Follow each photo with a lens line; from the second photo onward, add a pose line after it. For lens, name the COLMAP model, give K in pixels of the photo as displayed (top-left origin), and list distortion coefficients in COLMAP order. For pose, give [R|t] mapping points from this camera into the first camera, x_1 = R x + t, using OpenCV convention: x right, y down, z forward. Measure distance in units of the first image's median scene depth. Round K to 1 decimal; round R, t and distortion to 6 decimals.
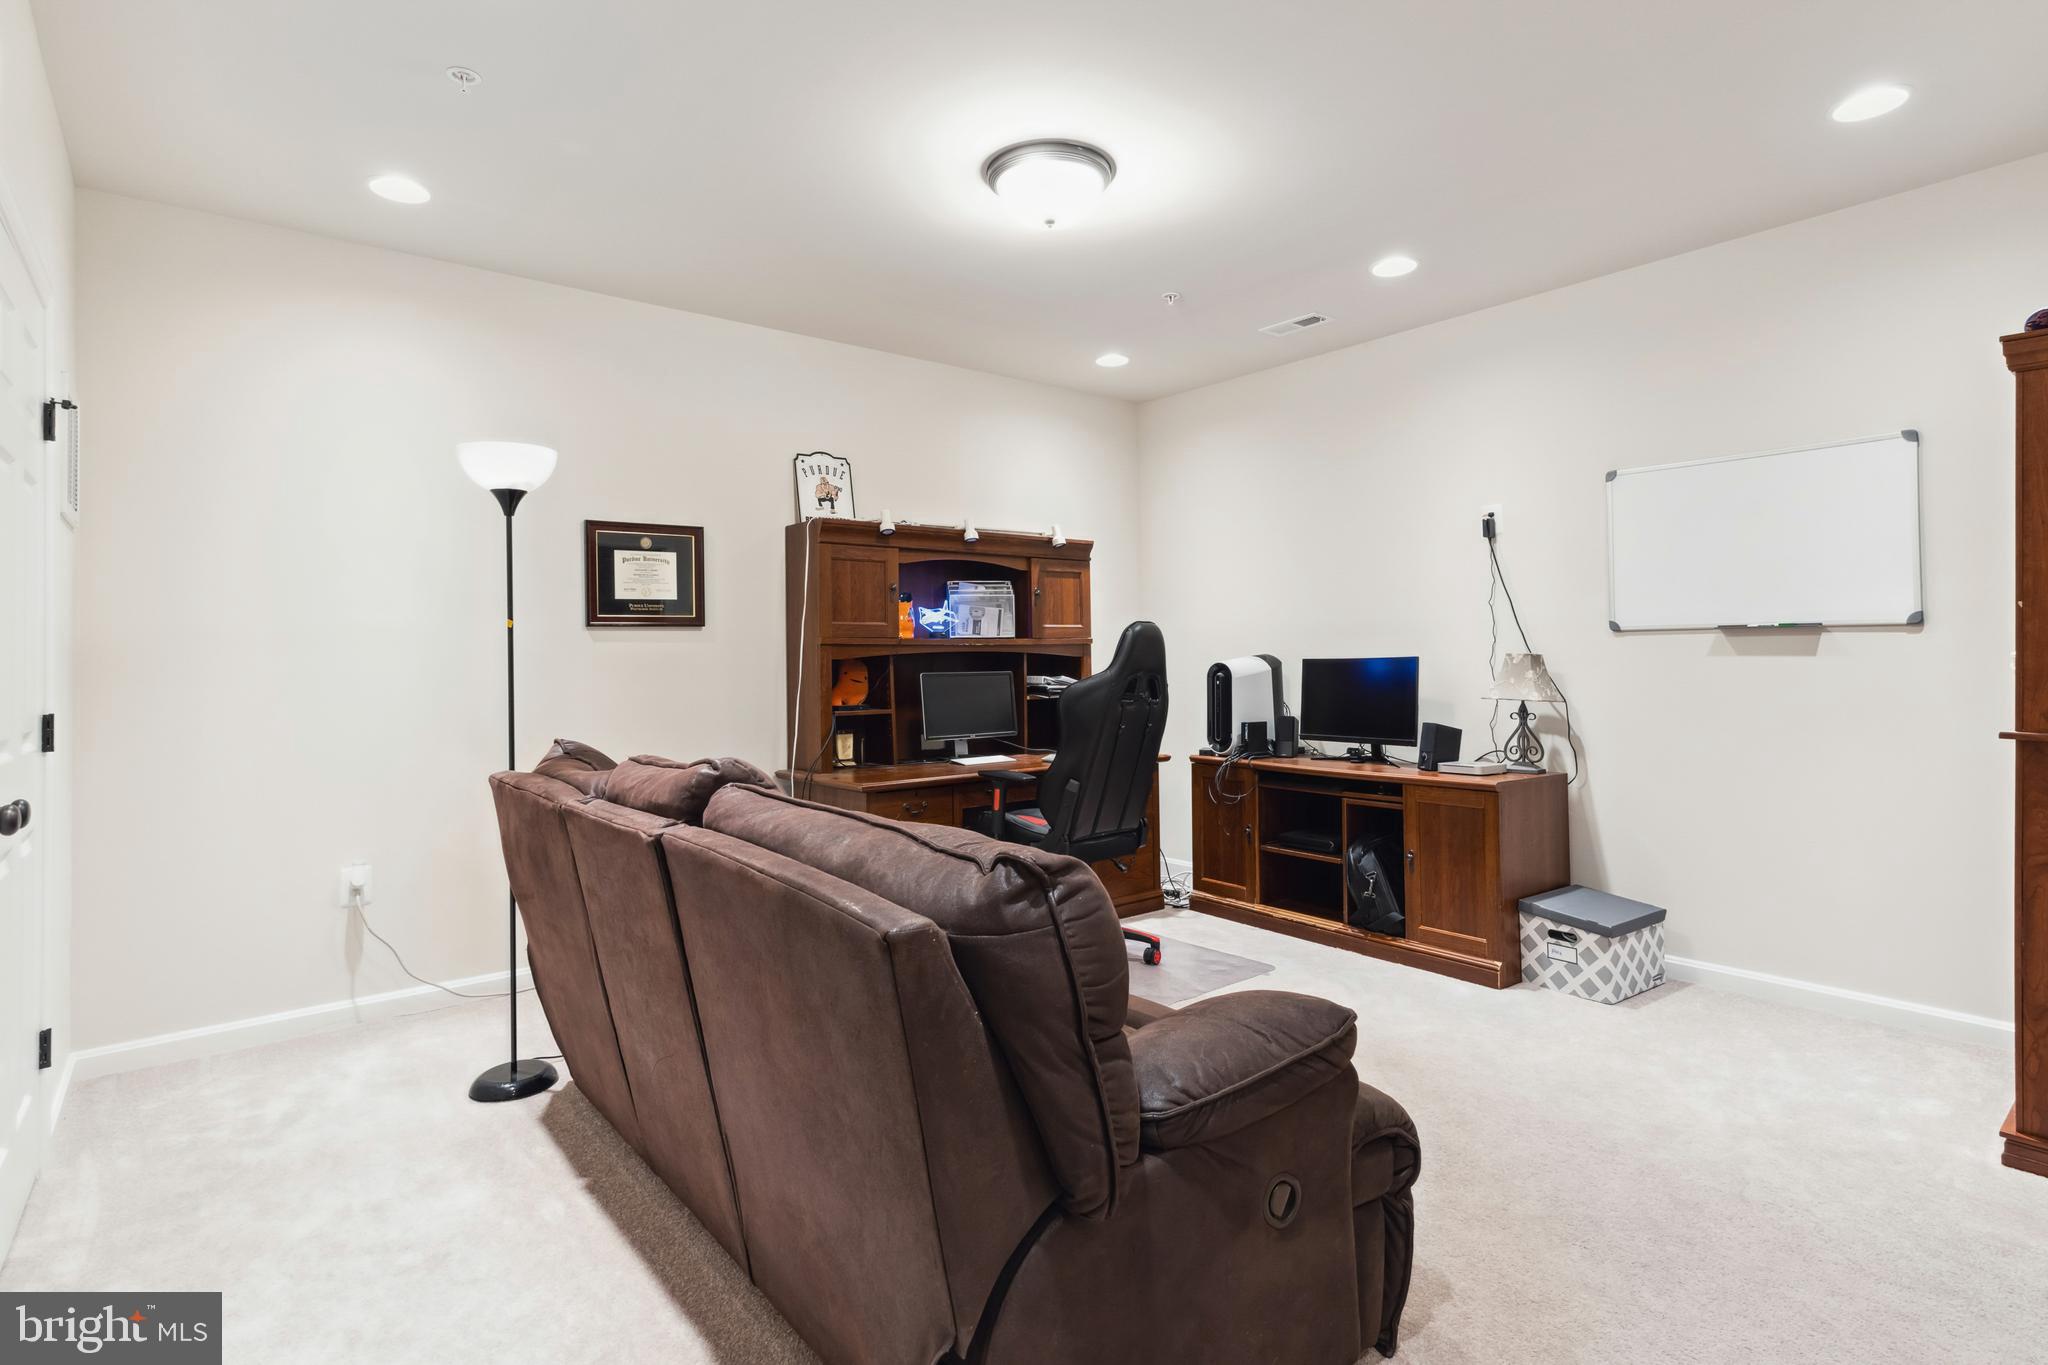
lens RADIAL K [[978.0, 0, 1019.5], [0, 978.0, 674.6], [0, 0, 1]] dist [0.001606, -0.000376]
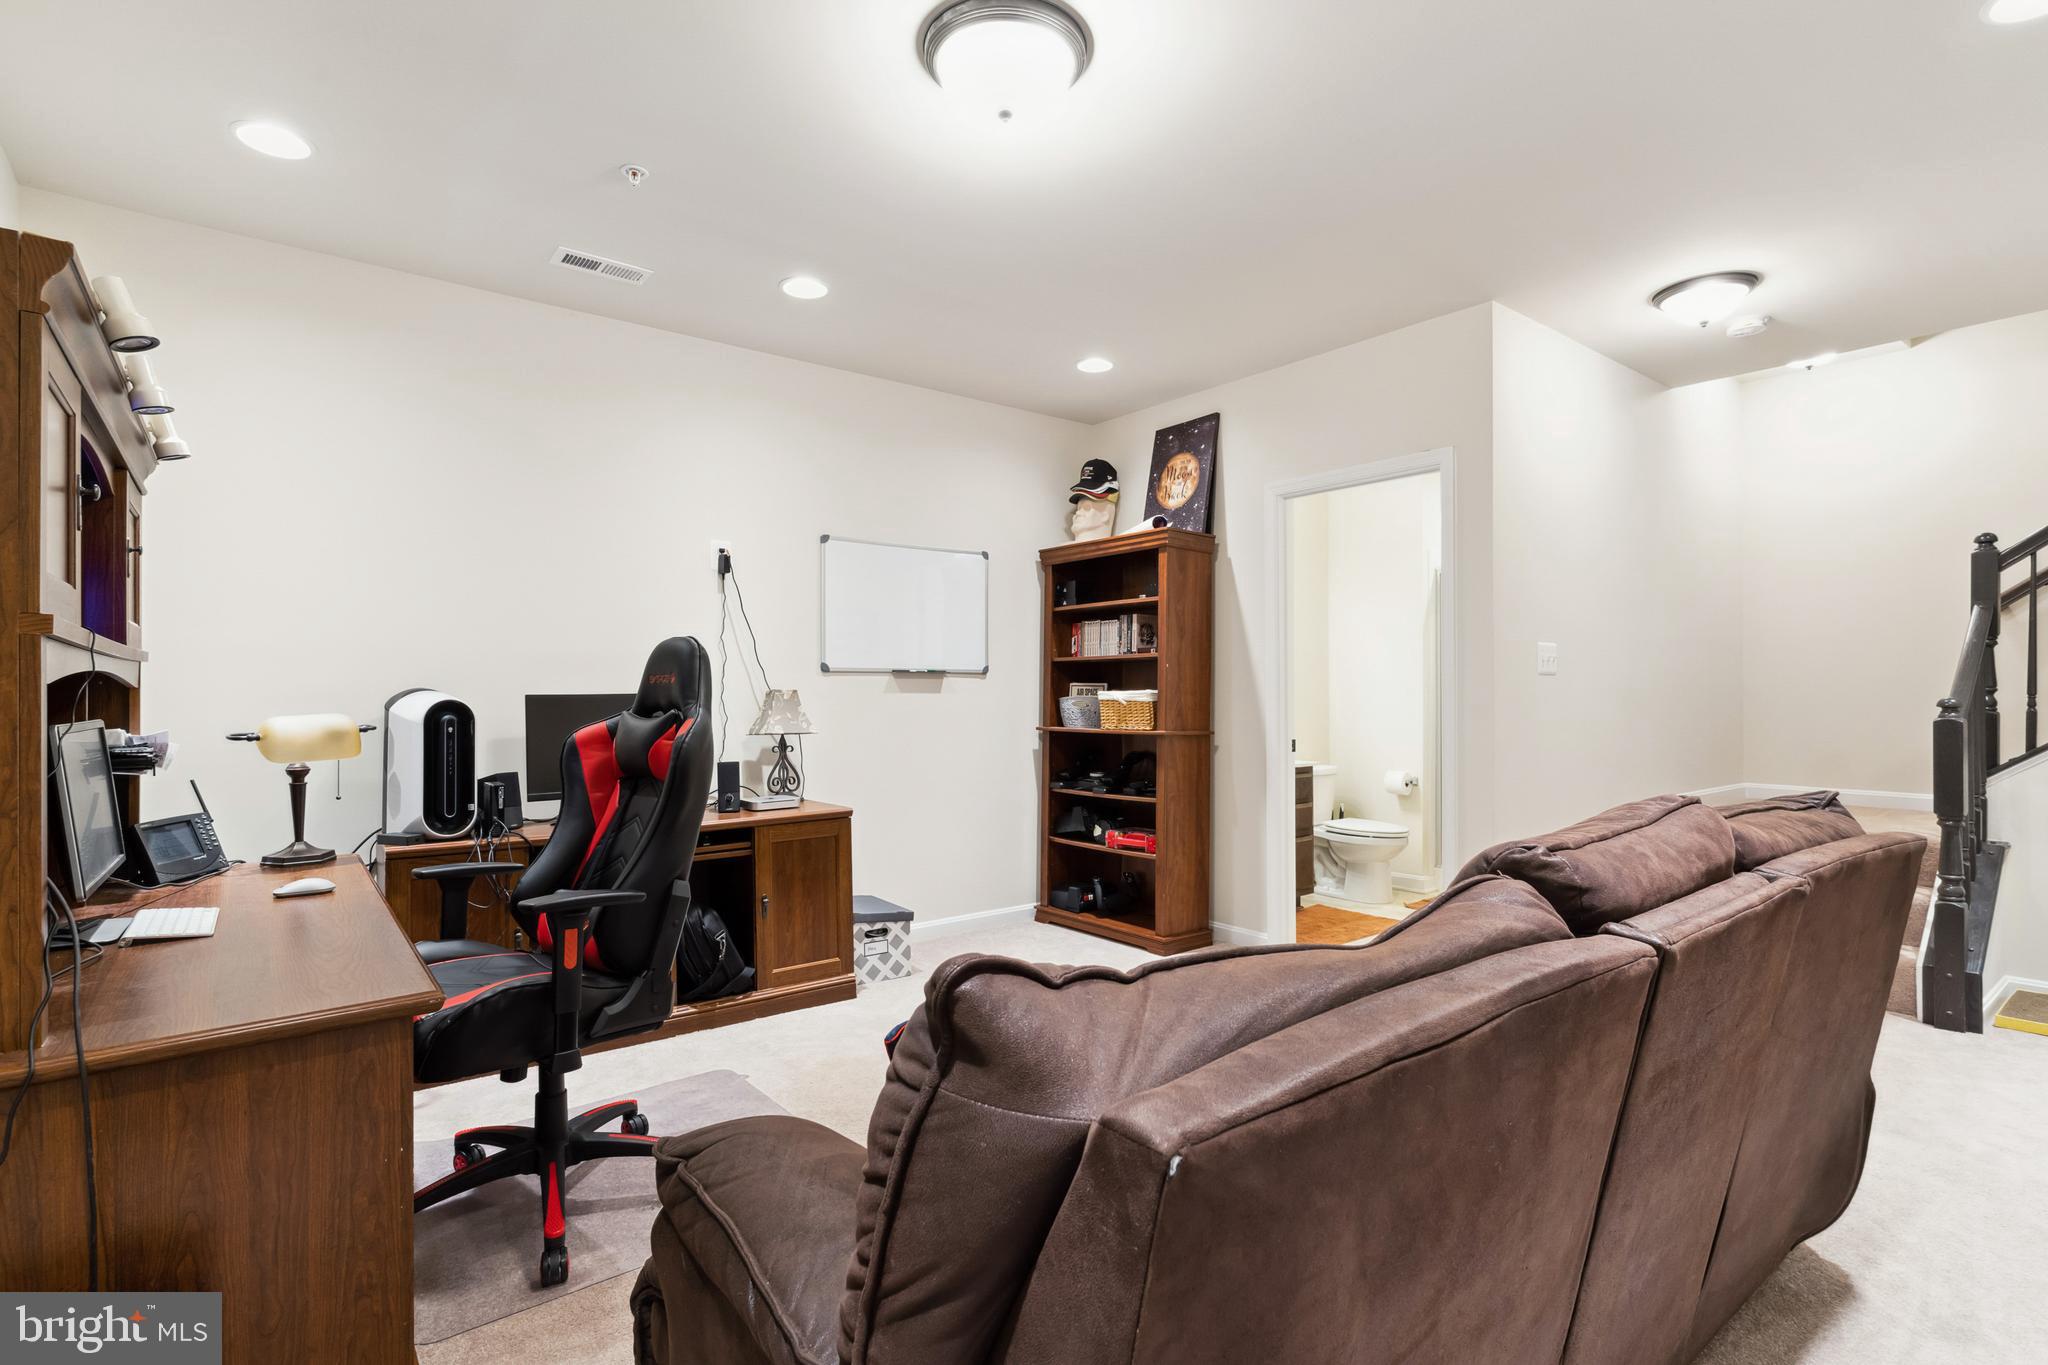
lens RADIAL K [[992.0, 0, 1022.4], [0, 992.0, 717.2], [0, 0, 1]] dist [0.002615, -0.000181]
pose [[0.015148, -0.013972, 0.999788, -0.609808], [0.022090, 0.999663, 0.013635, -0.000711], [-0.999641, 0.021879, 0.015451, 0.797252]]
